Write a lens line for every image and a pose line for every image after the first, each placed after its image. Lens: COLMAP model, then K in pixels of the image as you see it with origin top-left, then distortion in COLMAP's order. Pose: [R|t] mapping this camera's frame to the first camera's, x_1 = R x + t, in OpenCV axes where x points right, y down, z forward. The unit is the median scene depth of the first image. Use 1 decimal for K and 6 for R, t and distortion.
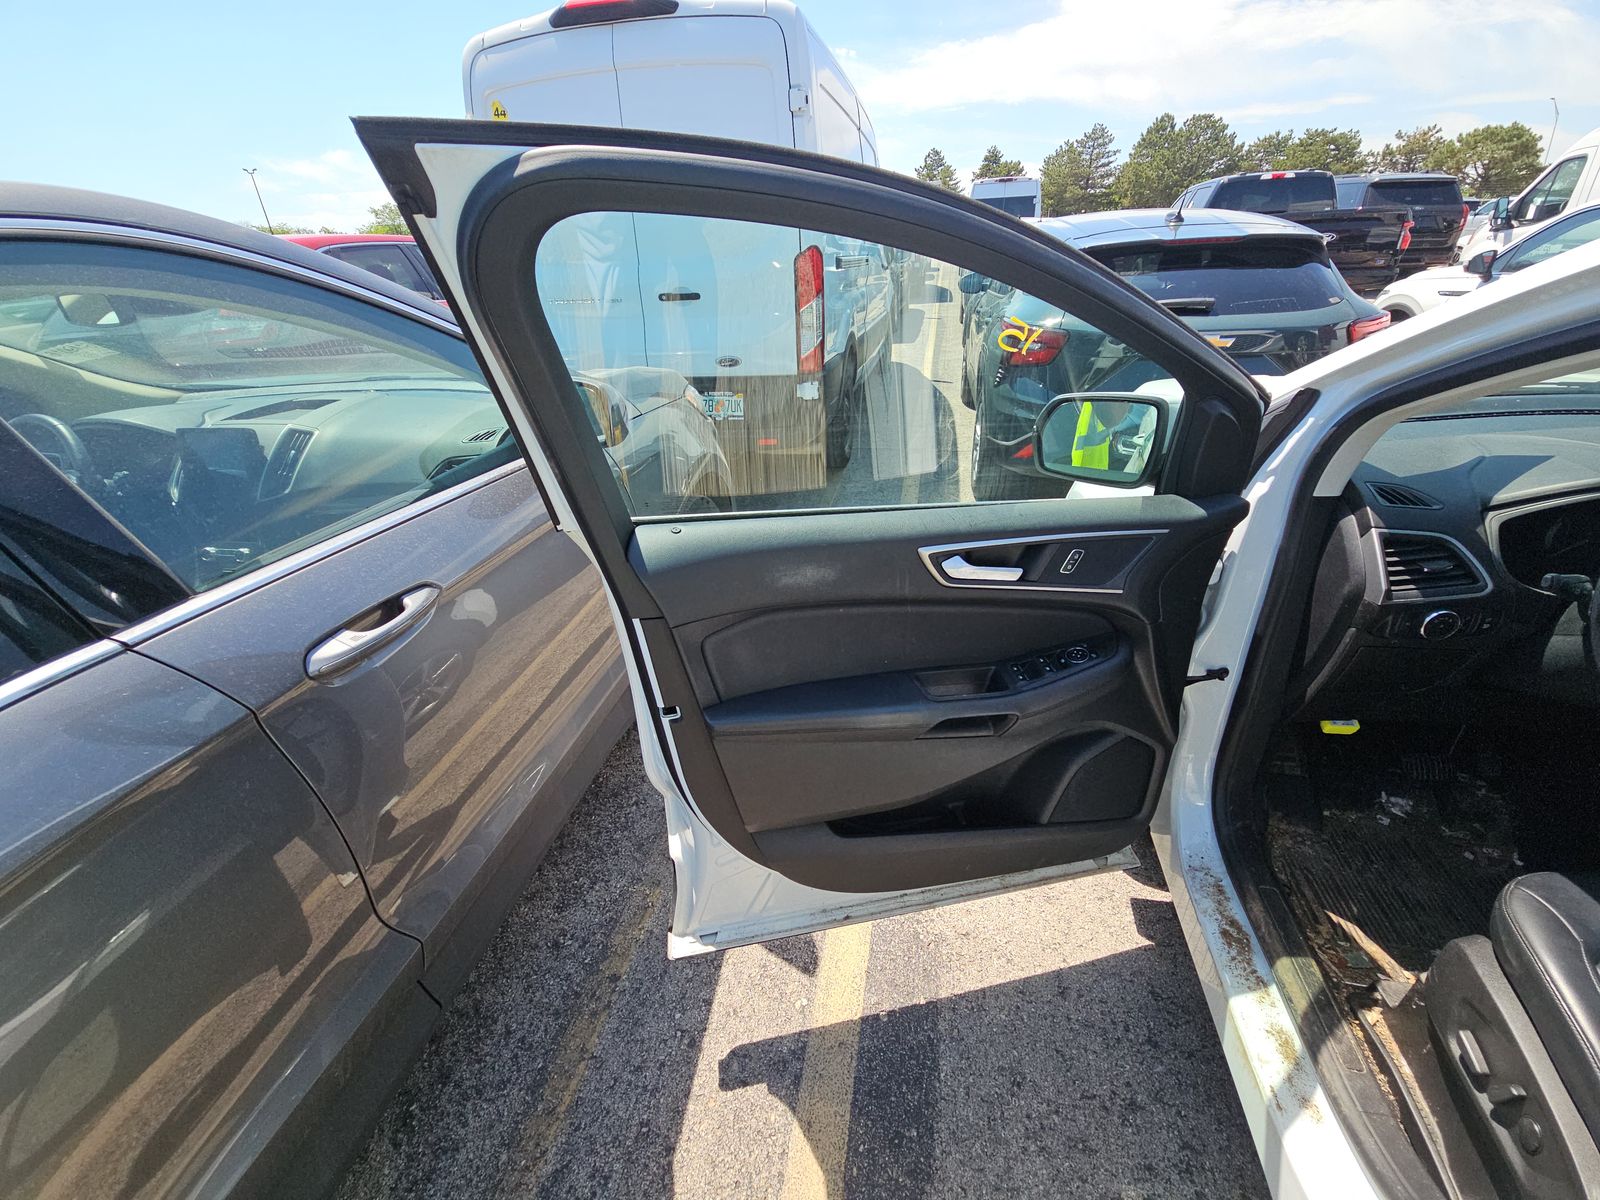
lens RADIAL K [[706.5, 0, 797.1], [0, 706.5, 572.9], [0, 0, 1]] dist [-0.000355, -0.000286]
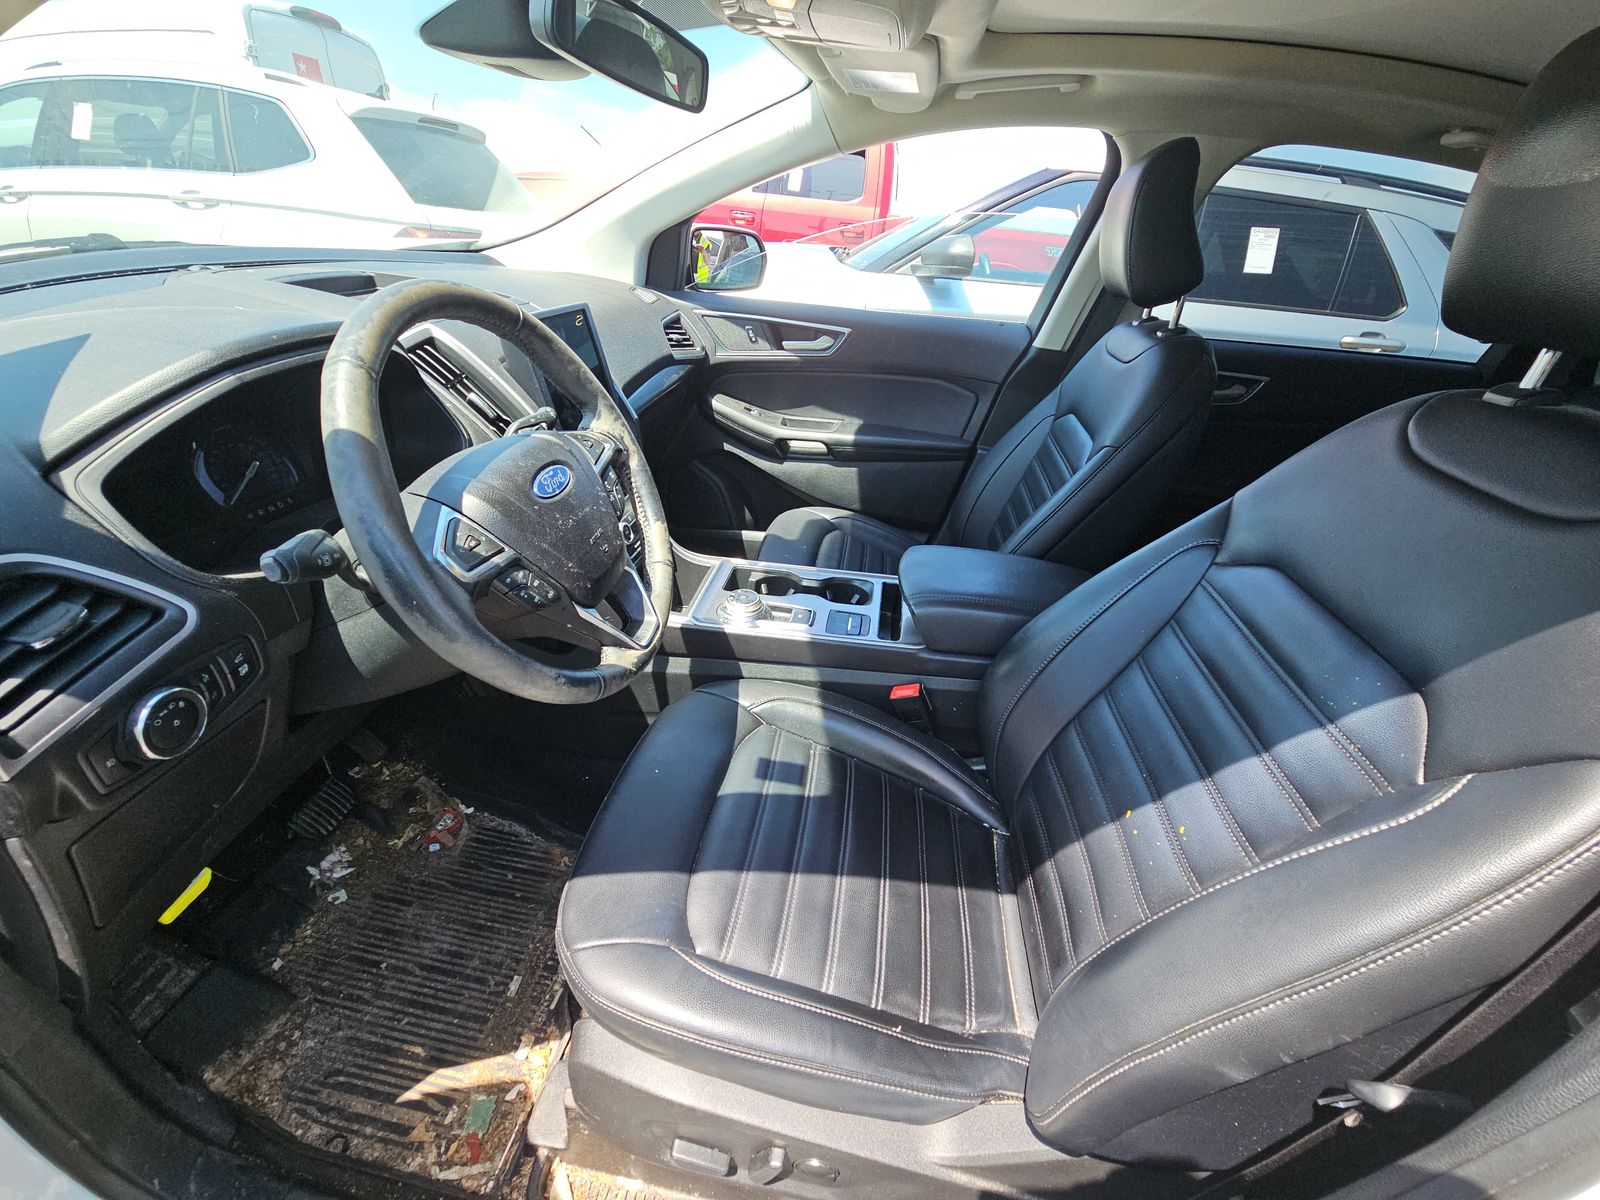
lens RADIAL K [[639.1, 0, 787.9], [0, 639.1, 592.7], [0, 0, 1]] dist [0.008114, -0.011265]
pose [[-0.026577, -0.497252, 0.867199, 0.568787], [0.367391, 0.801935, 0.471089, -0.042822], [-0.929687, 0.331121, 0.161373, 0.516513]]
